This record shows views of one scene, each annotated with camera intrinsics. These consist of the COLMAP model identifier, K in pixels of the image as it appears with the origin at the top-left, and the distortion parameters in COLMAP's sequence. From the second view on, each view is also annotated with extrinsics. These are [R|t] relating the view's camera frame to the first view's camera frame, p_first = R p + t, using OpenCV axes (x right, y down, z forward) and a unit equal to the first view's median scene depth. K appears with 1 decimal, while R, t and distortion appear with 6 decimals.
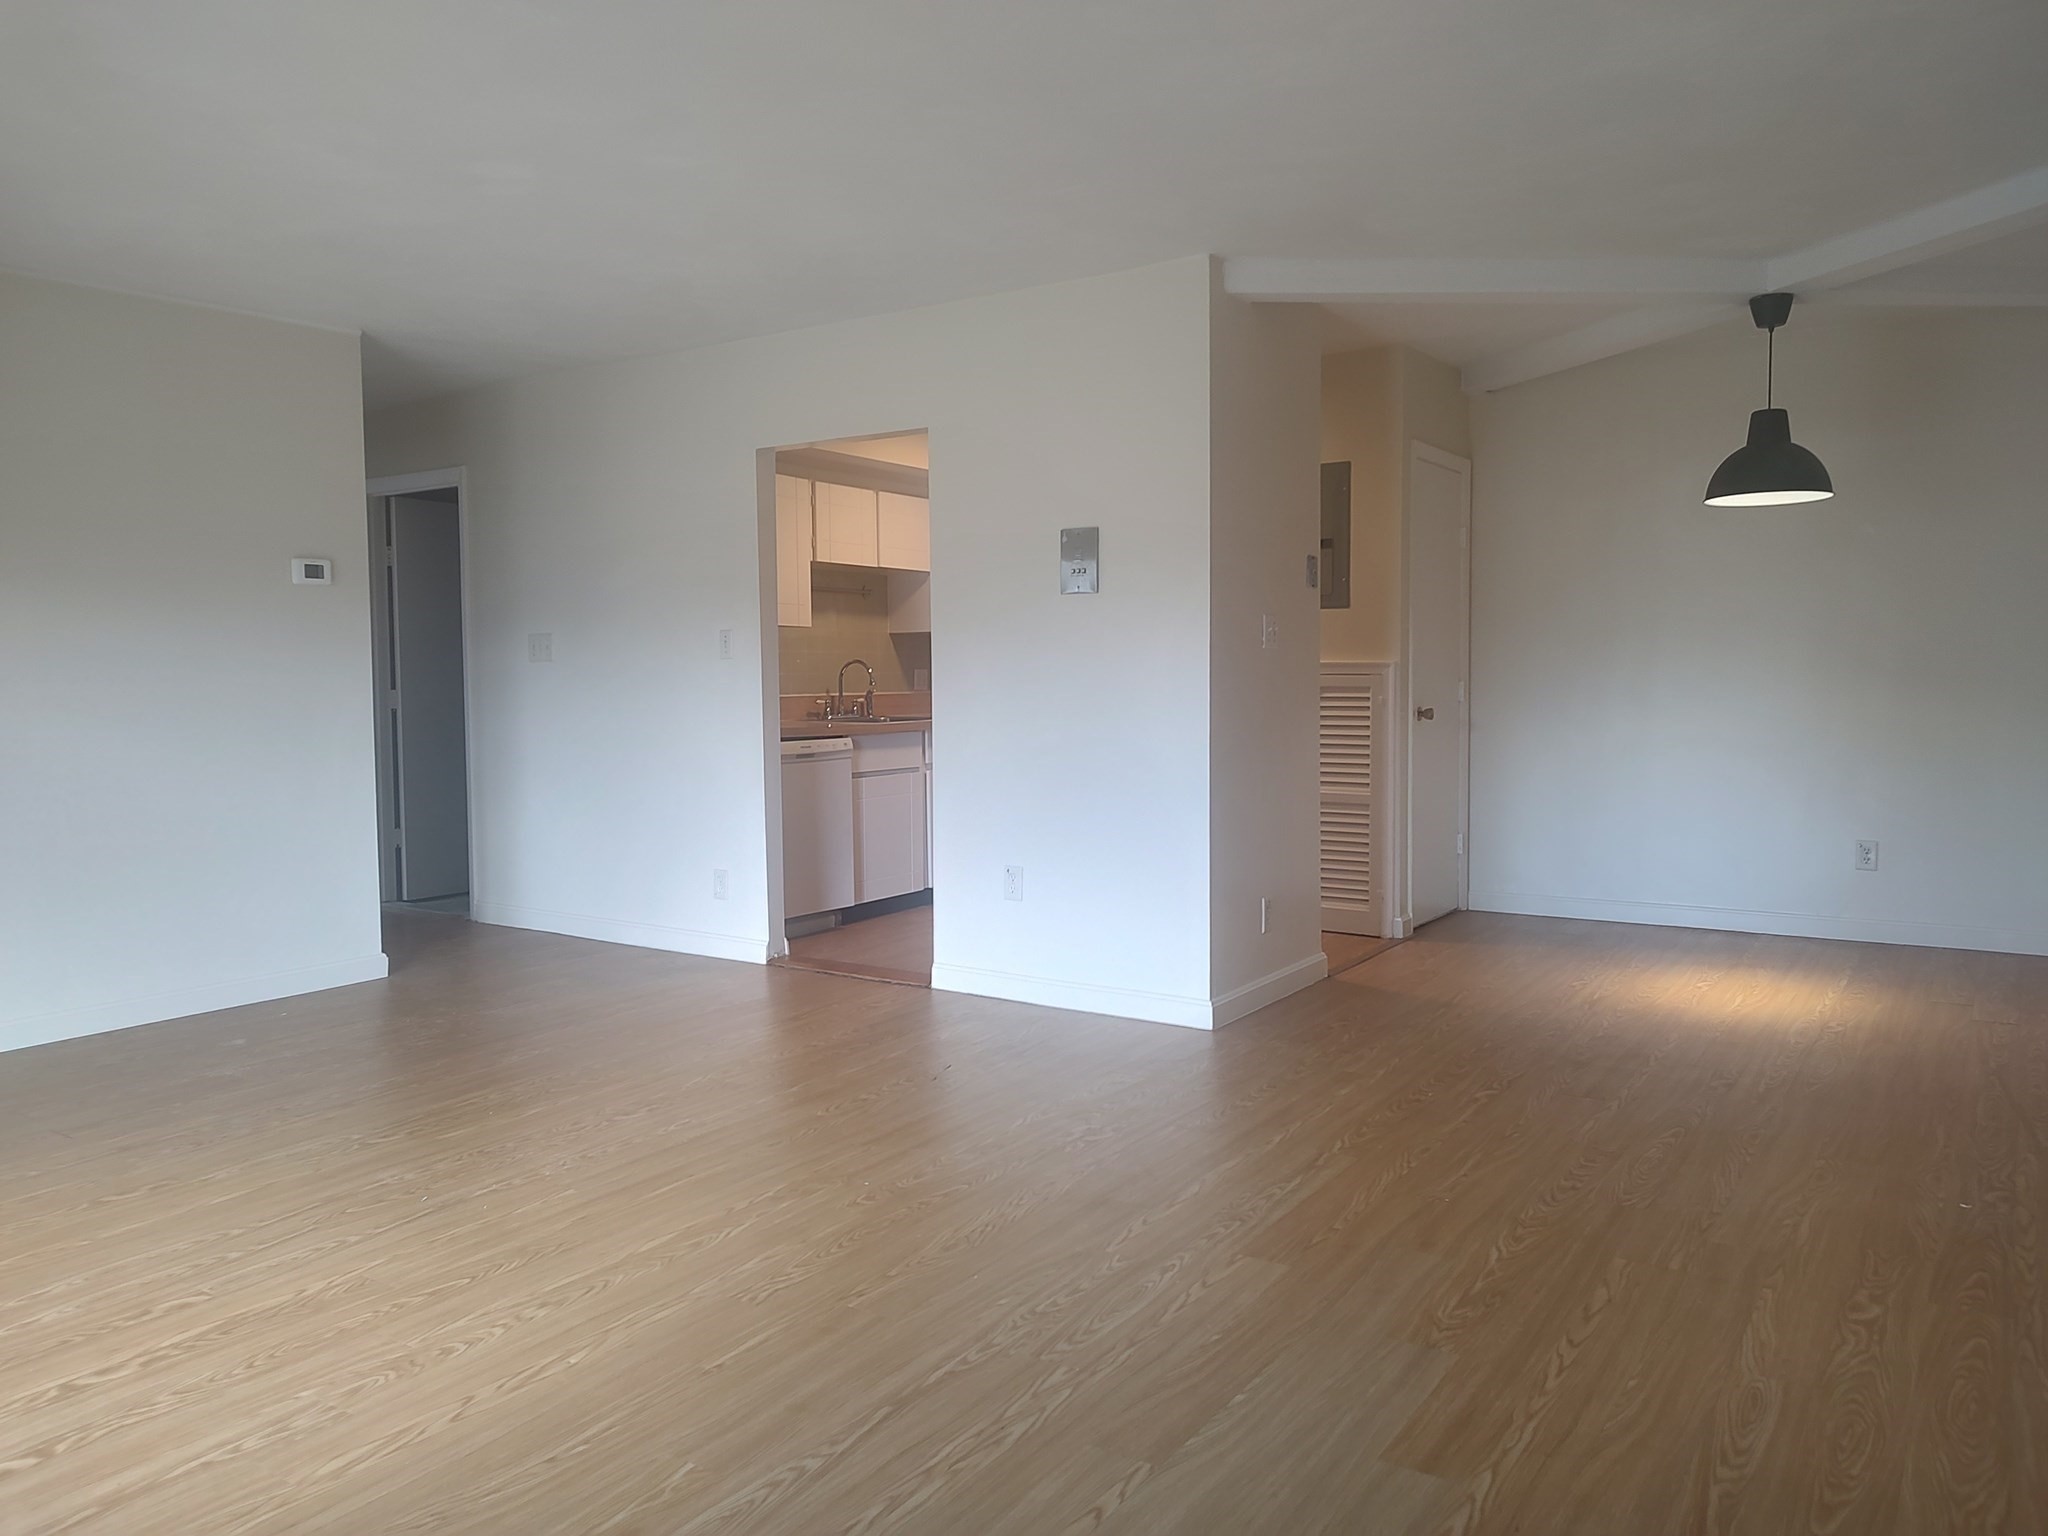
lens RADIAL K [[1461.4, 0, 1031.6], [0, 1461.4, 765.0], [0, 0, 1]] dist [0.021226, -0.016426]
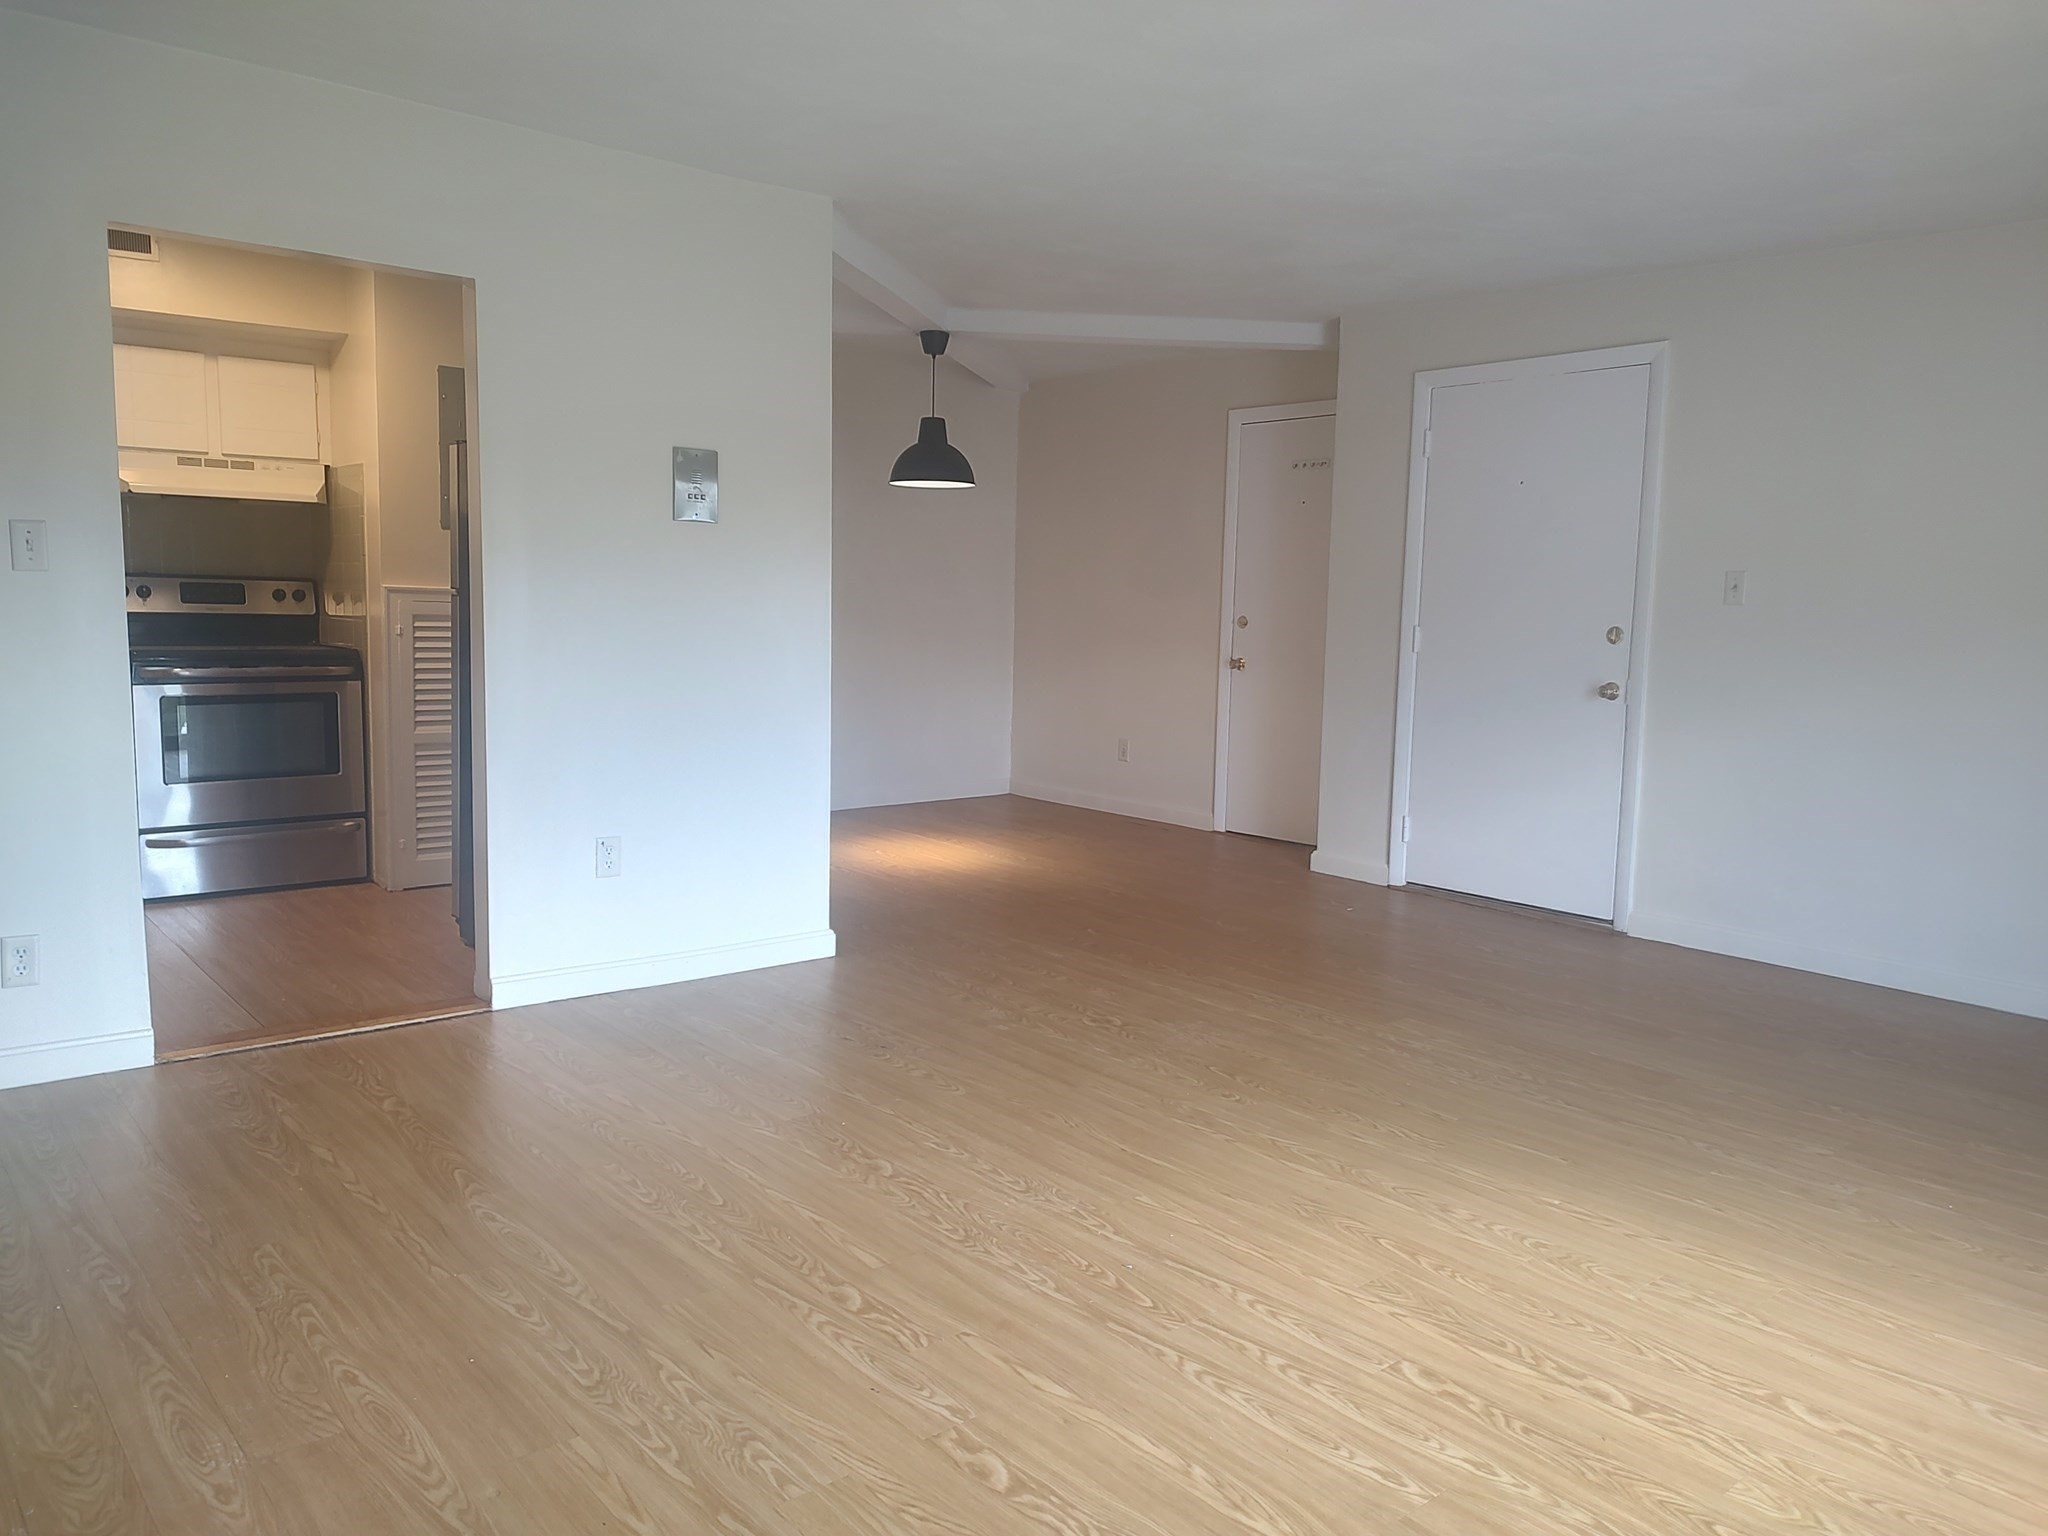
lens RADIAL K [[1461.4, 0, 1027.0], [0, 1461.4, 767.1], [0, 0, 1]] dist [0.021226, -0.016426]
pose [[0.287470, -0.101281, 0.952420, -1.254142], [0.035424, 0.994837, 0.095099, -0.074628], [-0.957134, 0.006400, 0.289574, 0.843998]]
